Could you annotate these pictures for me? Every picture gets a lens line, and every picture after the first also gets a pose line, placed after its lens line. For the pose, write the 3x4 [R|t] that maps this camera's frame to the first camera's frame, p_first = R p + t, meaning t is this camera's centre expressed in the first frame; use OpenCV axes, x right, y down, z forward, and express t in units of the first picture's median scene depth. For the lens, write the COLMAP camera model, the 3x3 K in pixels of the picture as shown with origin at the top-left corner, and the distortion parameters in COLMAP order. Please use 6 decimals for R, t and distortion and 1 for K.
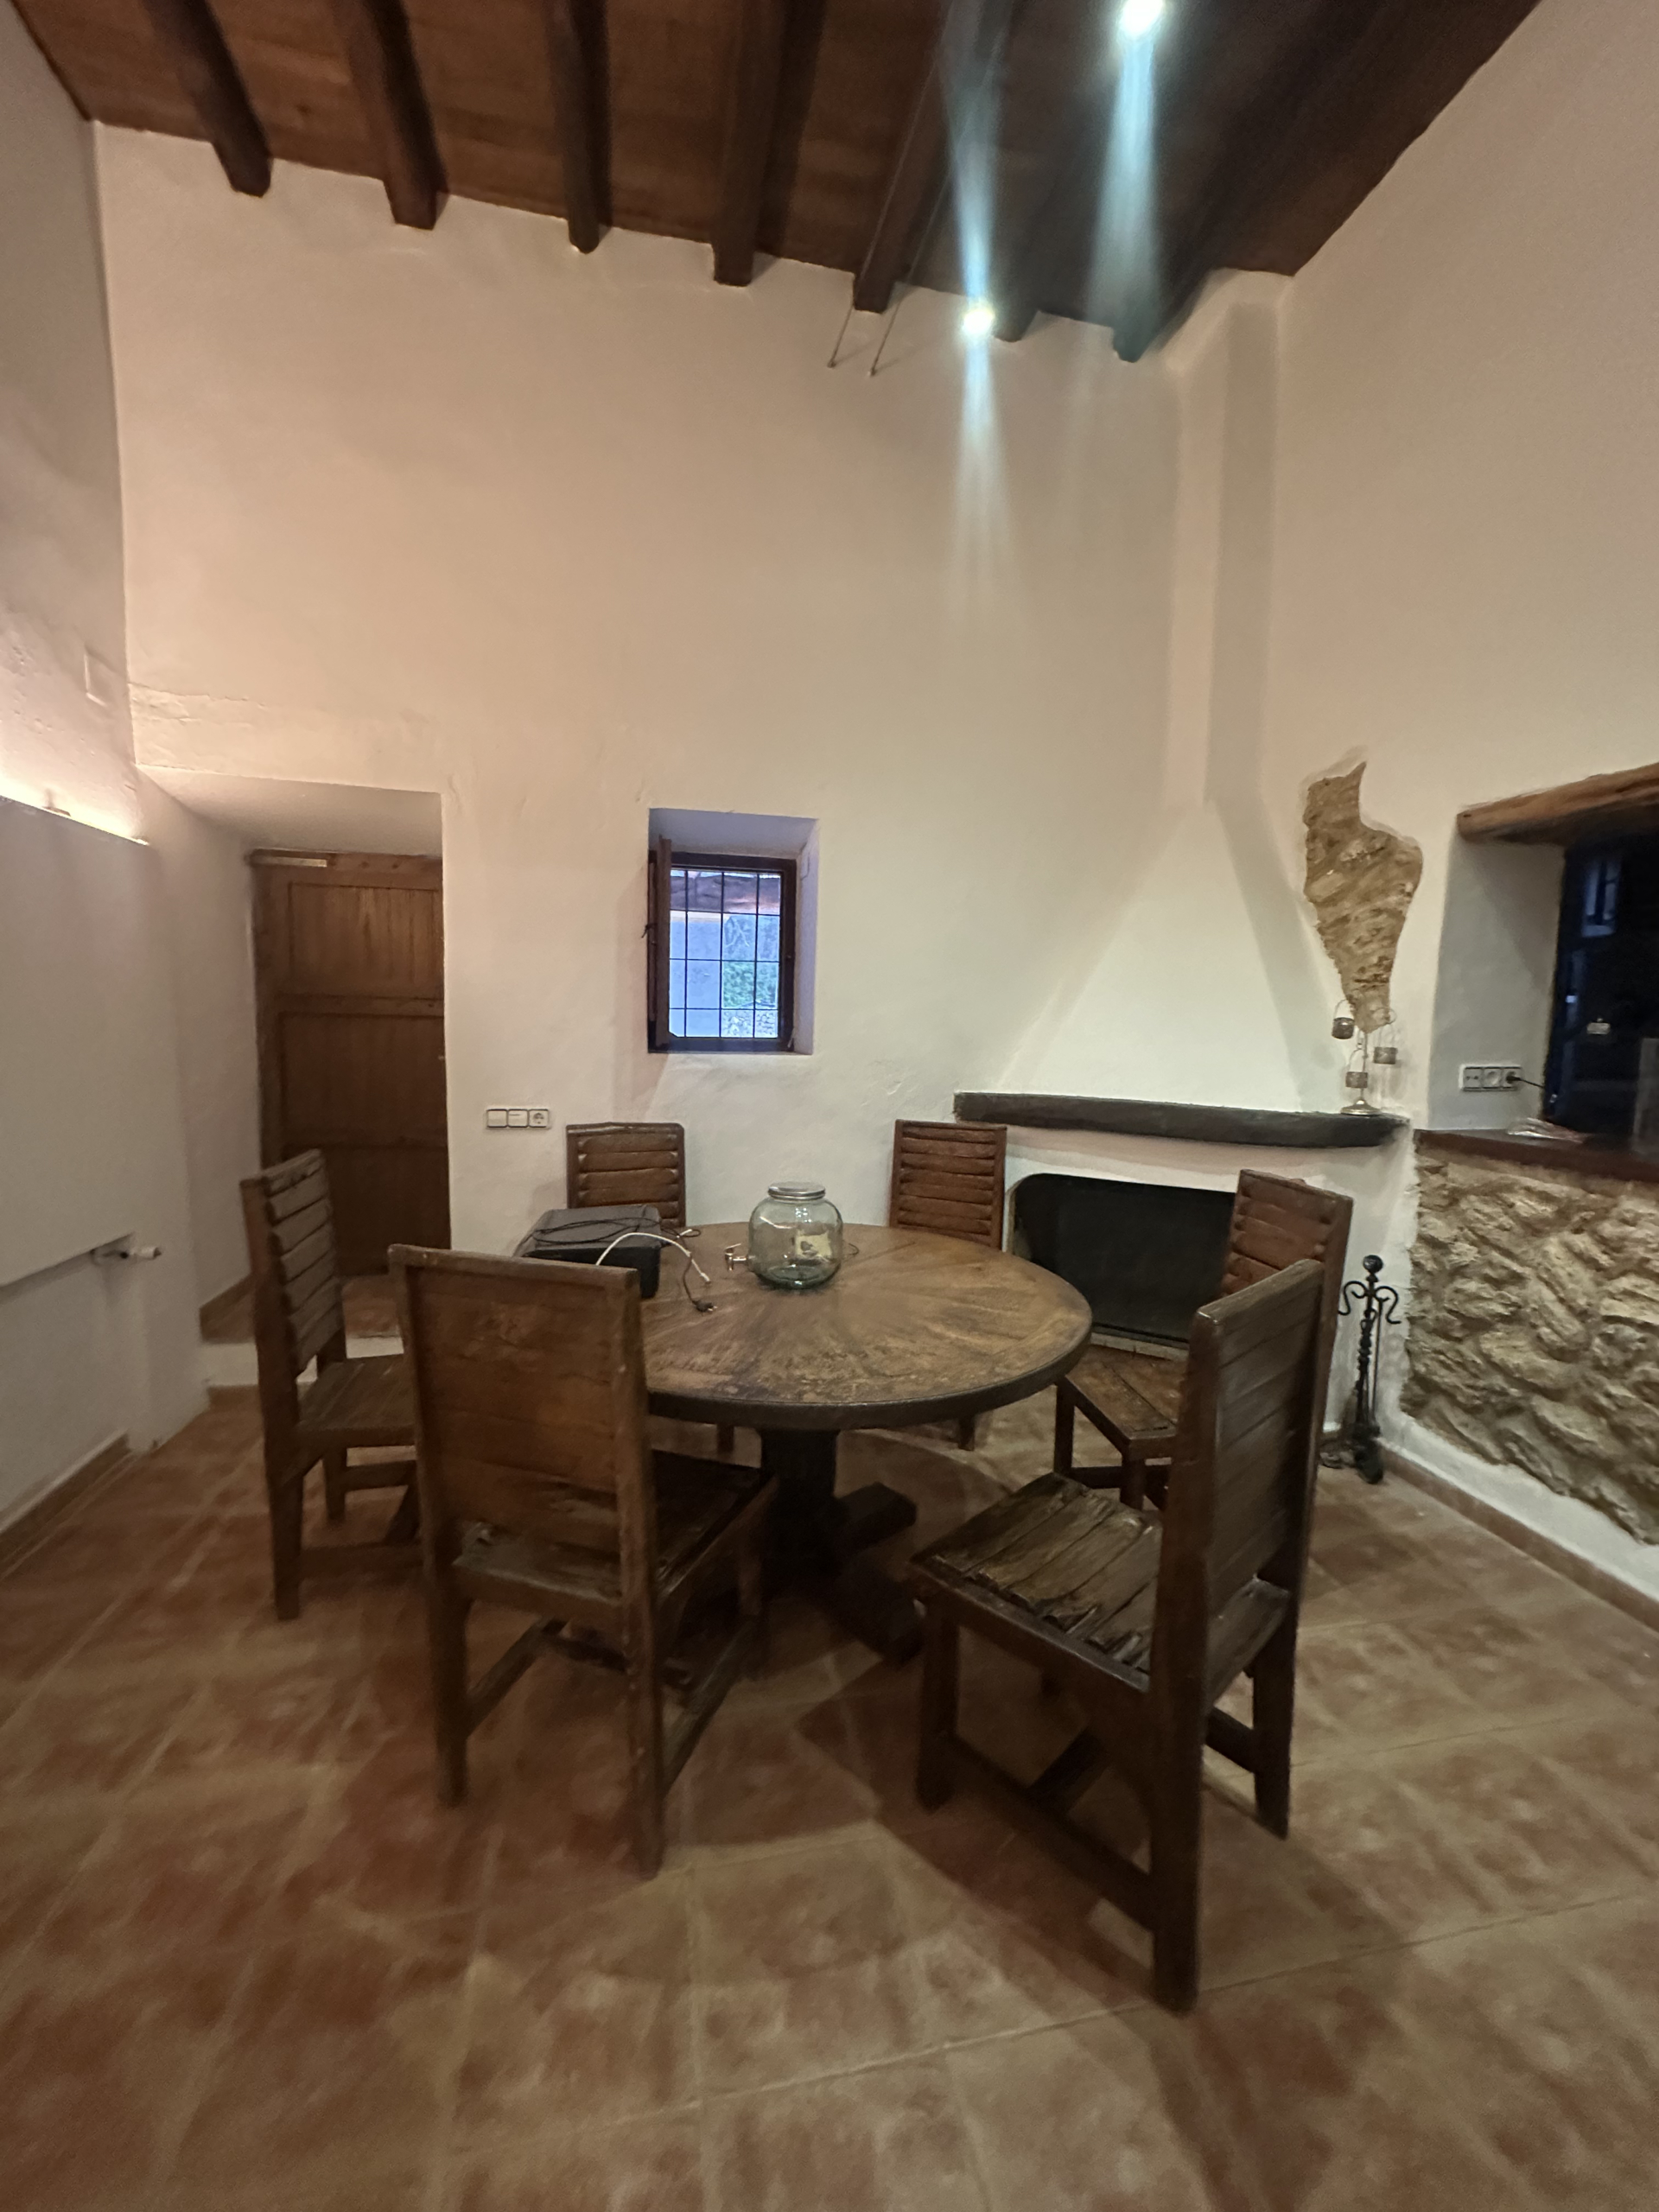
lens RADIAL K [[877.1, 0, 825.3], [0, 877.1, 1108.2], [0, 0, 1]] dist [-0.006278, 0.001064]
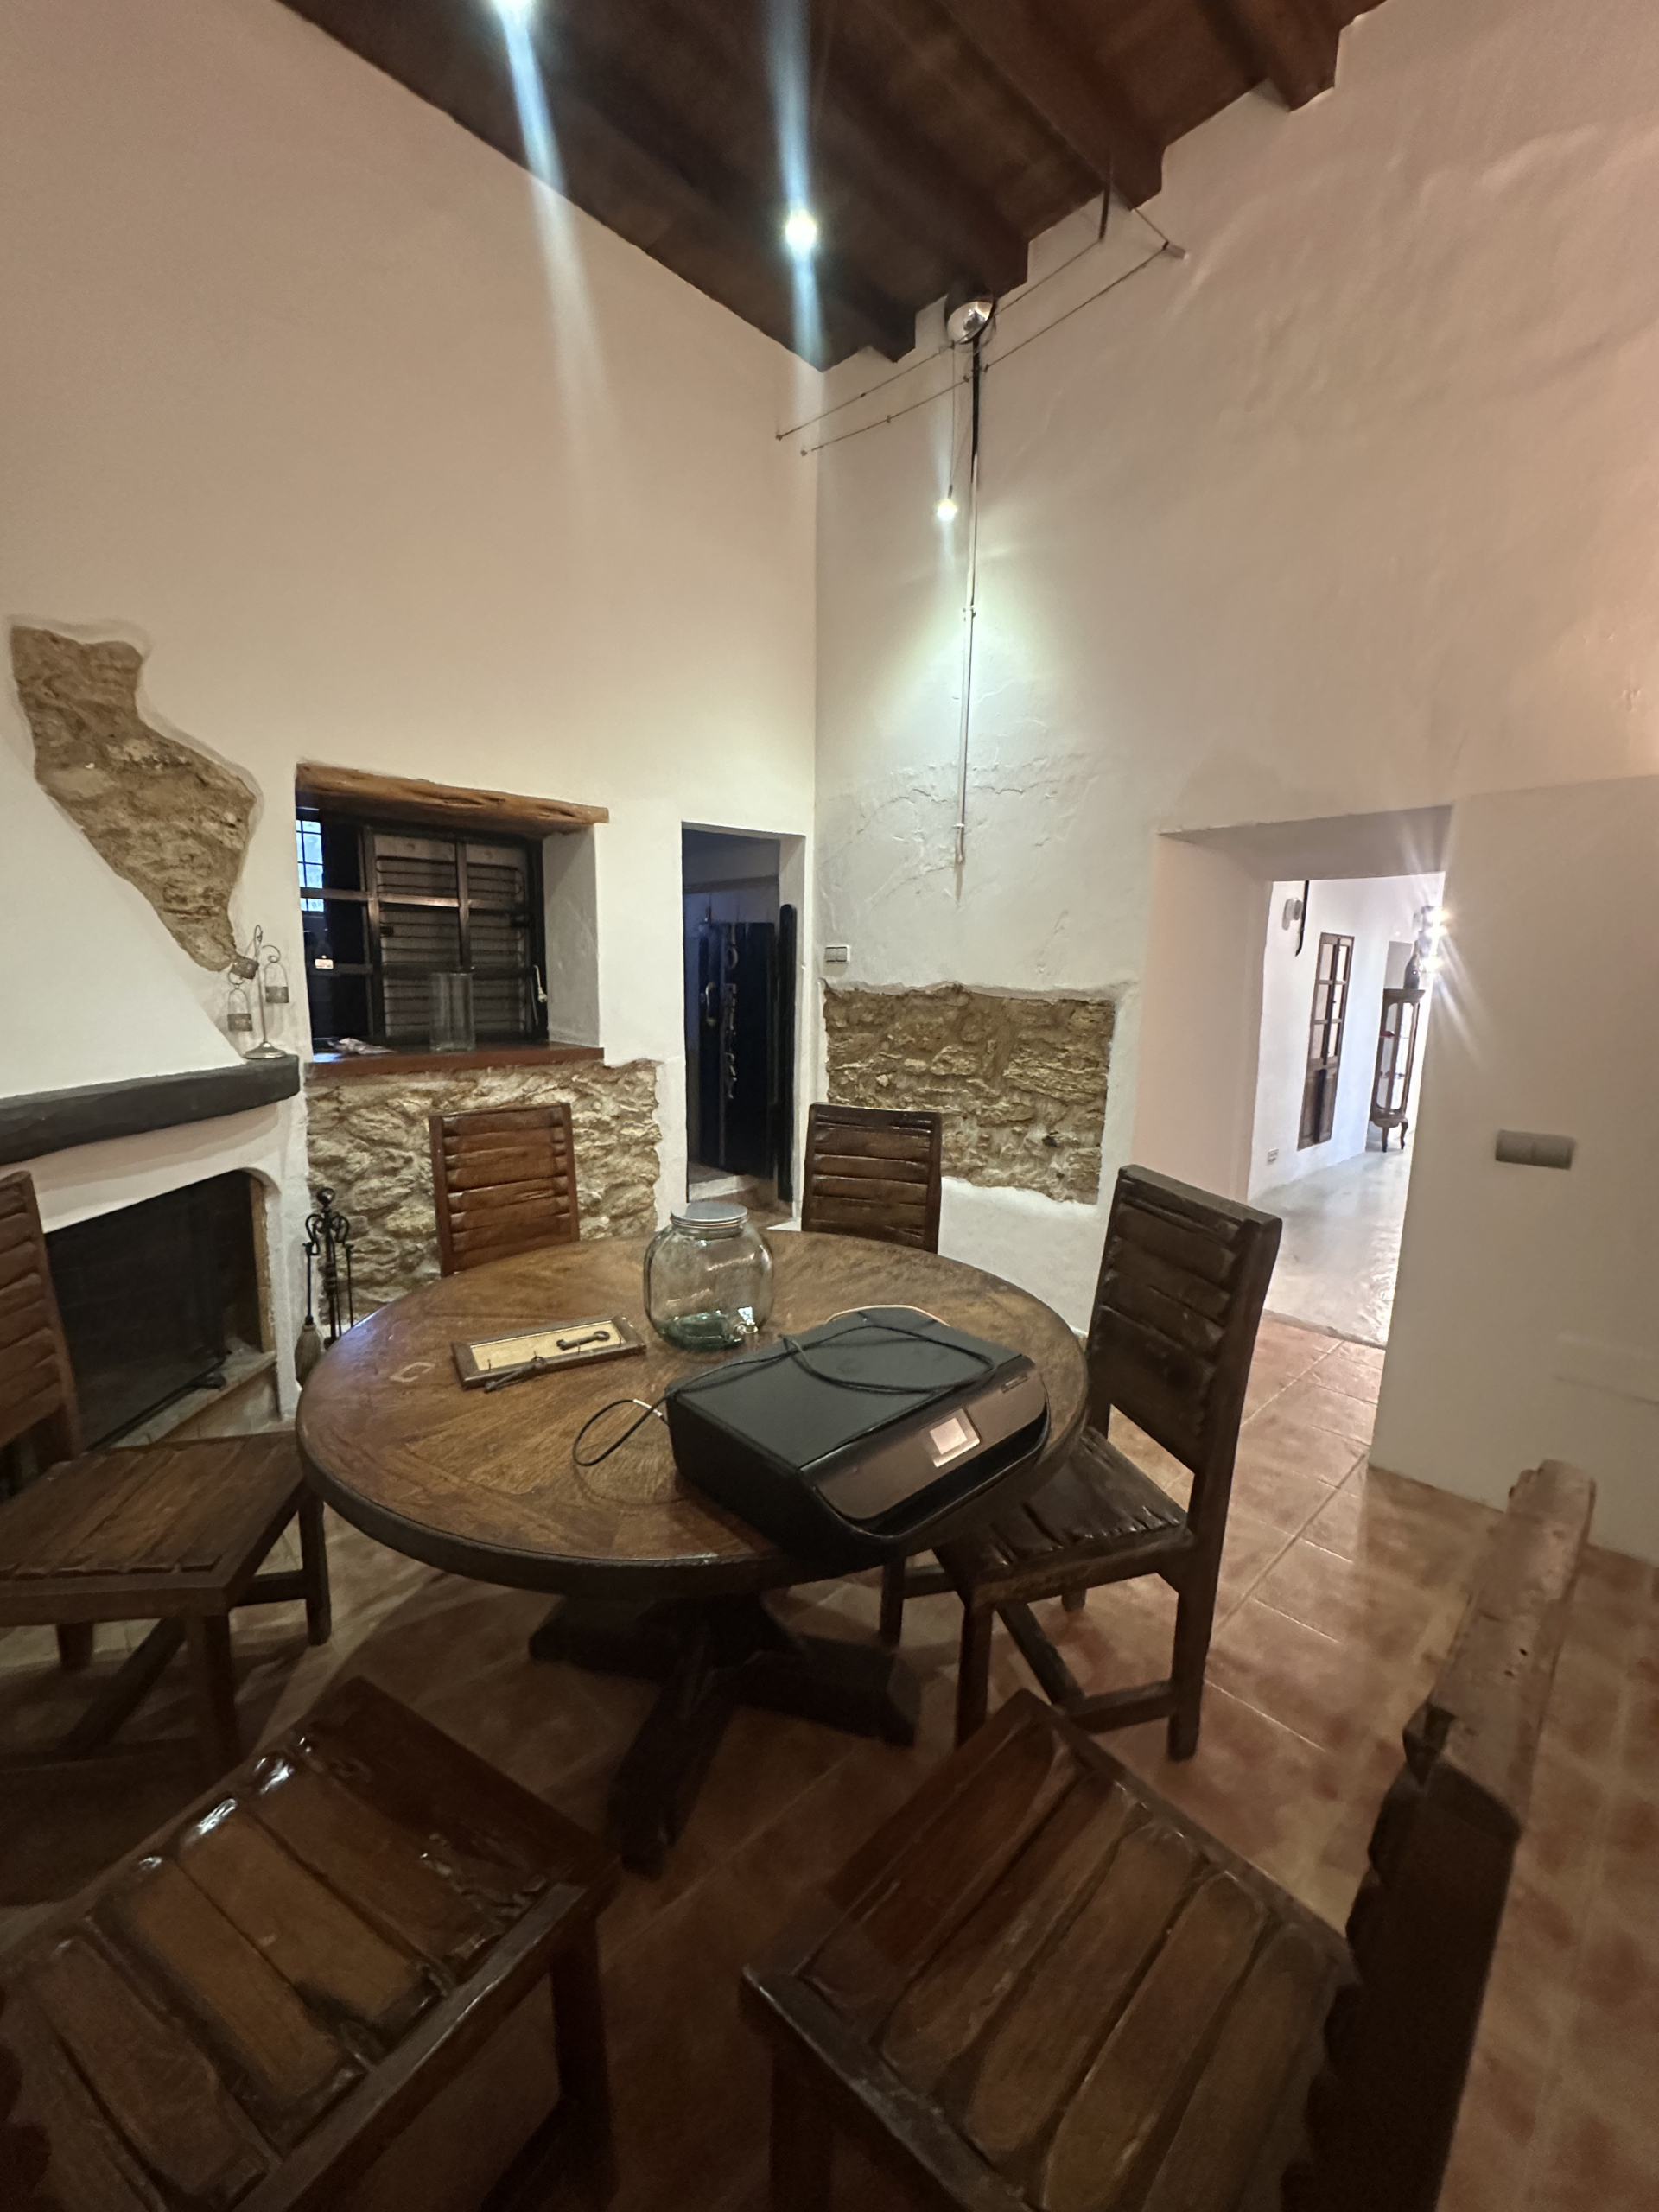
lens RADIAL K [[877.1, 0, 825.3], [0, 877.1, 1108.2], [0, 0, 1]] dist [-0.006278, 0.001064]
pose [[-0.523887, -0.158698, 0.836873, -0.566145], [0.055814, 0.973983, 0.219639, -0.124535], [-0.849957, 0.161775, -0.501400, 1.042949]]
